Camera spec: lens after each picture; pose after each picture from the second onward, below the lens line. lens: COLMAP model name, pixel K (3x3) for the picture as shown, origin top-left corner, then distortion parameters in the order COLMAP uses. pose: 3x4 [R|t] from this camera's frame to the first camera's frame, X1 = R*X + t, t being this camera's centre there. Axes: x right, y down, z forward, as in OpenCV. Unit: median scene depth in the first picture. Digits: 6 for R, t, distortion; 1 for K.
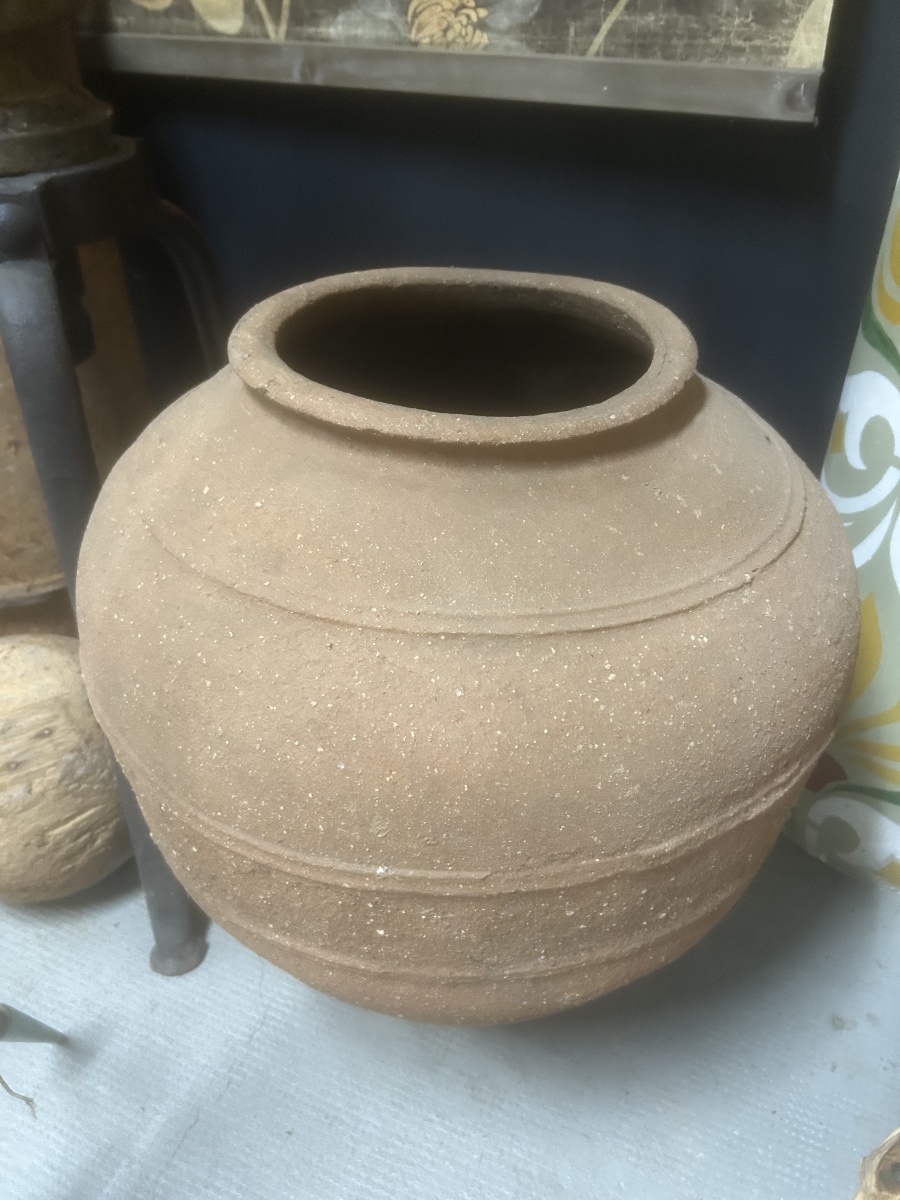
lens RADIAL K [[913.2, 0, 443.9], [0, 913.2, 599.7], [0, 0, 1]] dist [0.036989, -0.053986]
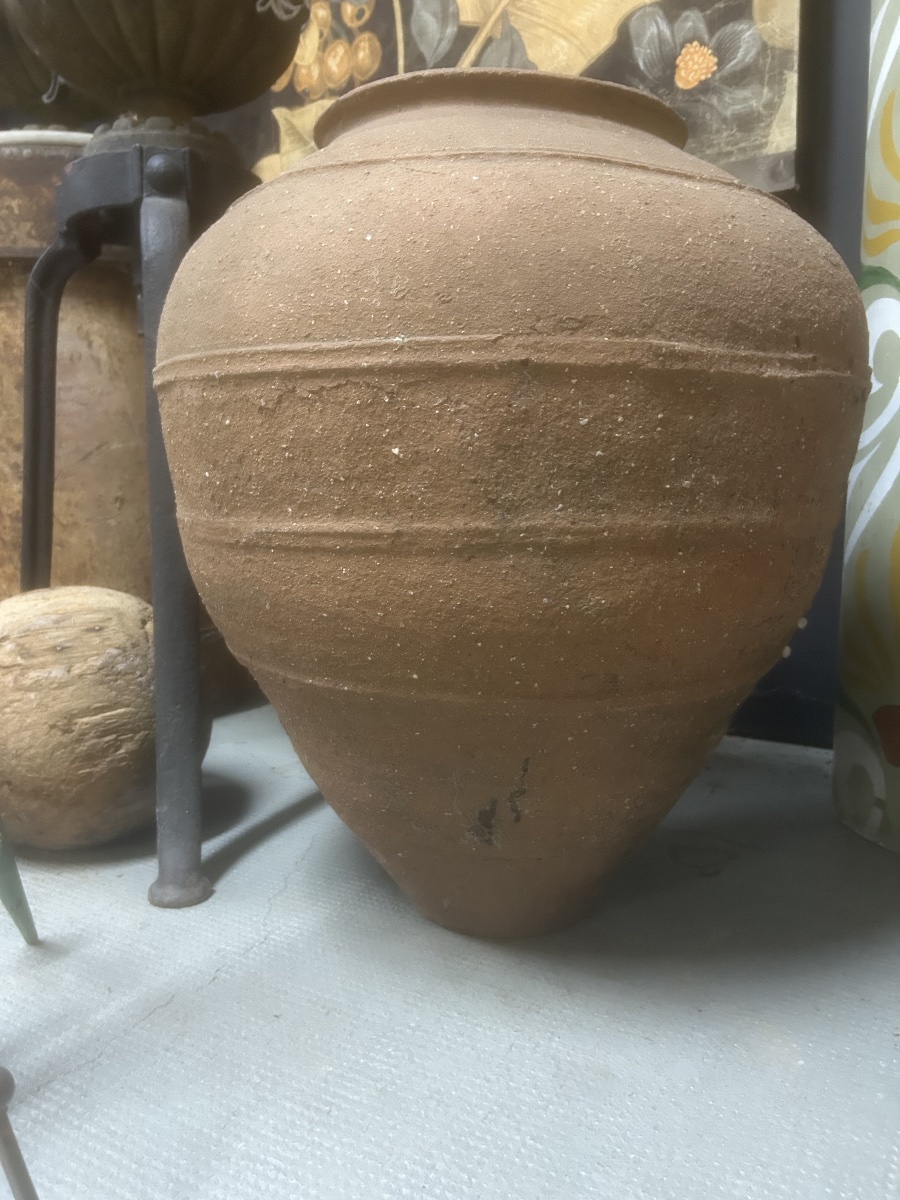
lens RADIAL K [[913.2, 0, 429.9], [0, 913.2, 609.3], [0, 0, 1]] dist [0.036989, -0.053986]
pose [[0.994525, 0.010904, -0.103930, 0.076755], [-0.057323, 0.888483, -0.455315, 0.992958], [0.087376, 0.458780, 0.884243, 0.199383]]
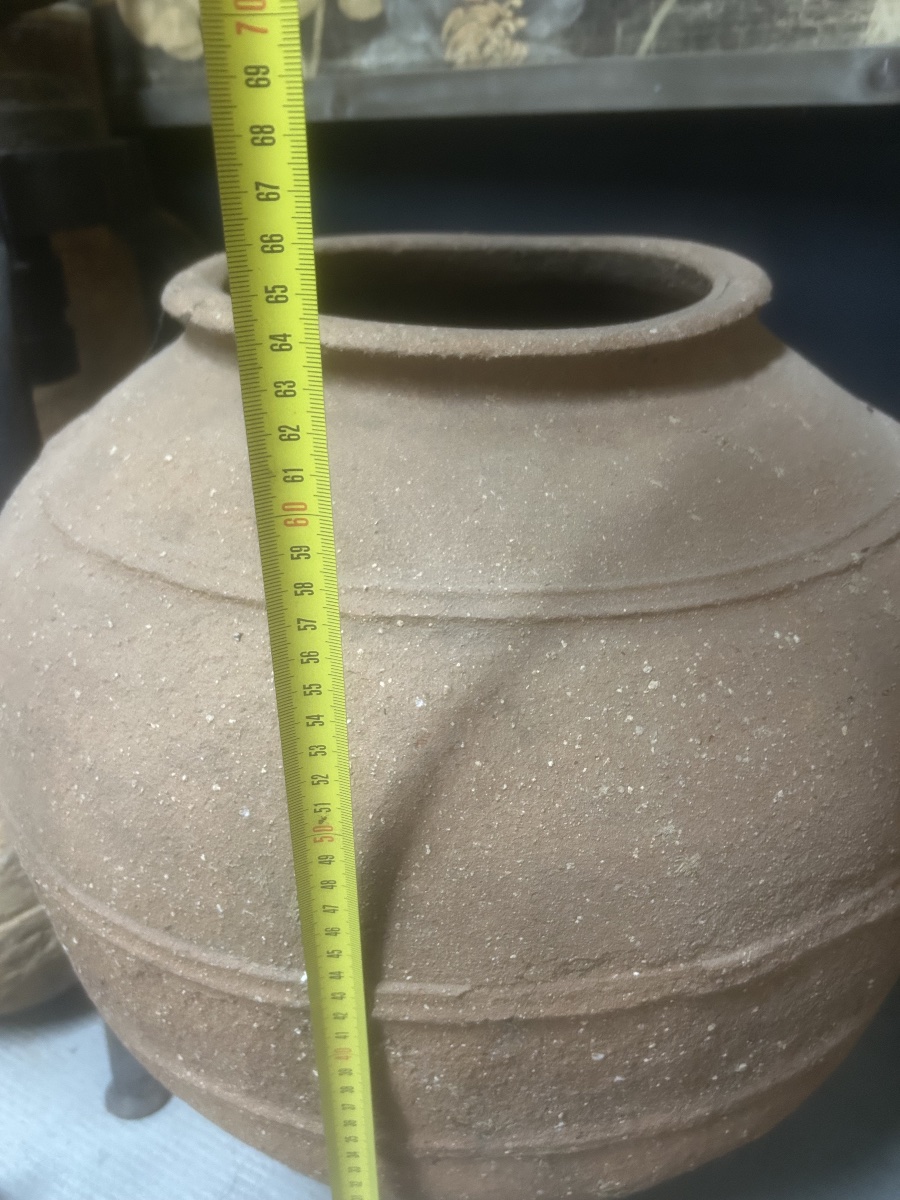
lens RADIAL K [[913.2, 0, 446.2], [0, 913.2, 612.0], [0, 0, 1]] dist [0.036989, -0.053986]
pose [[0.997086, 0.006296, -0.076031, 0.076935], [-0.015242, 0.992937, -0.117663, 0.102527], [0.074753, 0.118479, 0.990139, 0.297457]]
